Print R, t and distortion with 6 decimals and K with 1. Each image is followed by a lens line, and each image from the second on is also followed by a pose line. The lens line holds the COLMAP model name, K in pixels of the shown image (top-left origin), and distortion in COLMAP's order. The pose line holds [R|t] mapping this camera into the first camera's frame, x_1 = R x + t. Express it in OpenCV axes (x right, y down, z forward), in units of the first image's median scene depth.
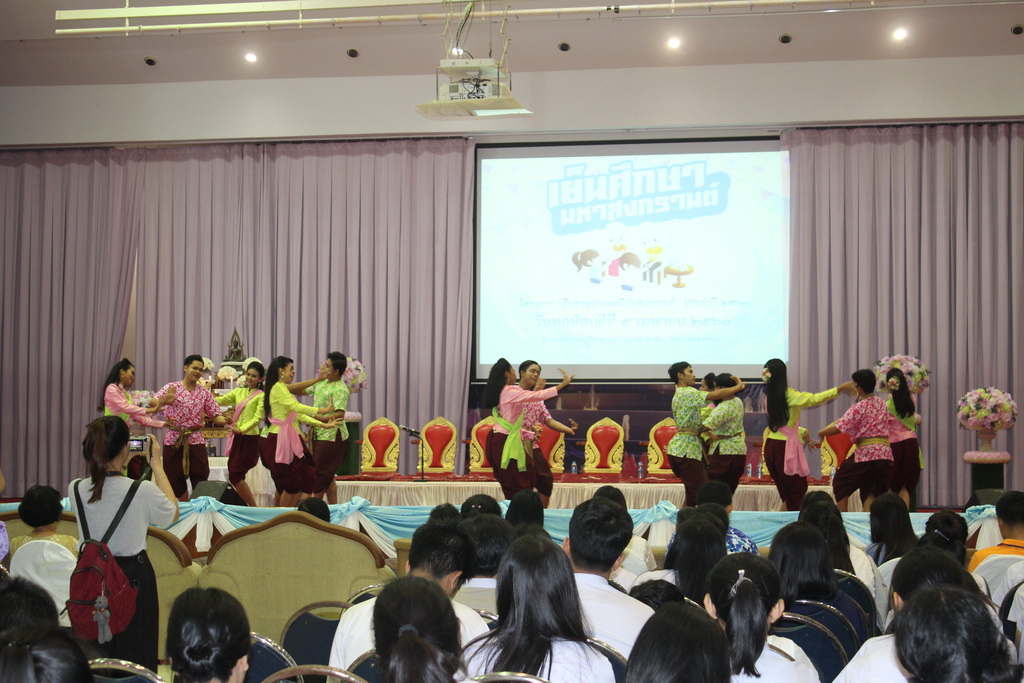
lens RADIAL K [[1921.2, 0, 512.0], [0, 1921.2, 341.5], [0, 0, 1]] dist [-0.019229, 0.115022]
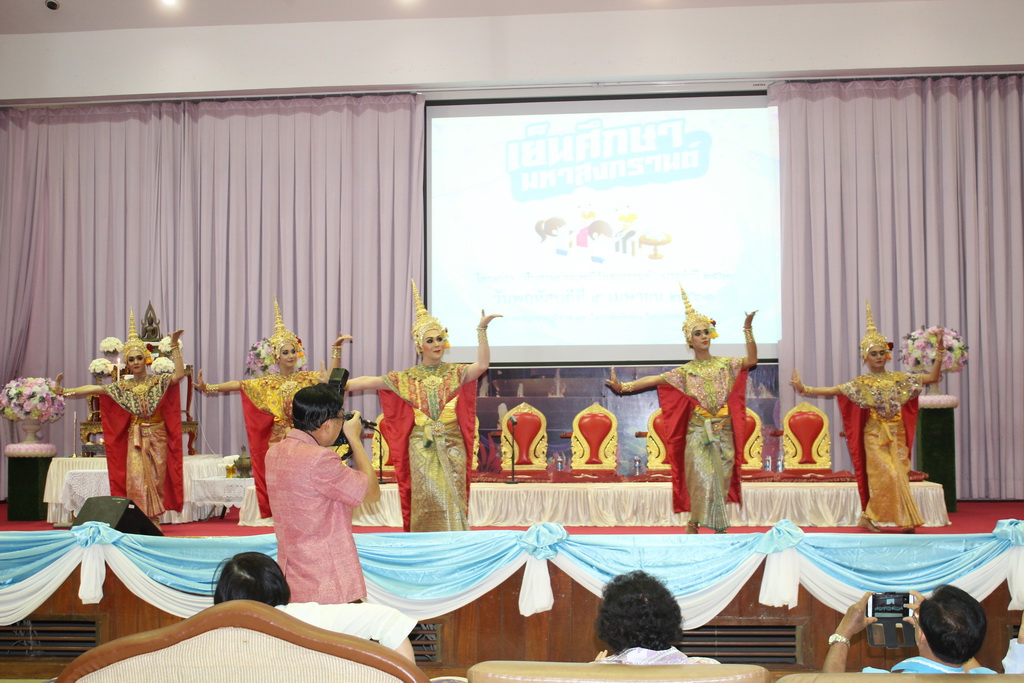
lens RADIAL K [[1431.1, 0, 523.8], [0, 1431.1, 359.2], [0, 0, 1]] dist [-0.097200, 0.288298]
pose [[0.995024, -0.008001, 0.099316, -0.040822], [0.007715, 0.999965, 0.003257, 0.015928], [-0.099339, -0.002475, 0.995051, 0.341219]]
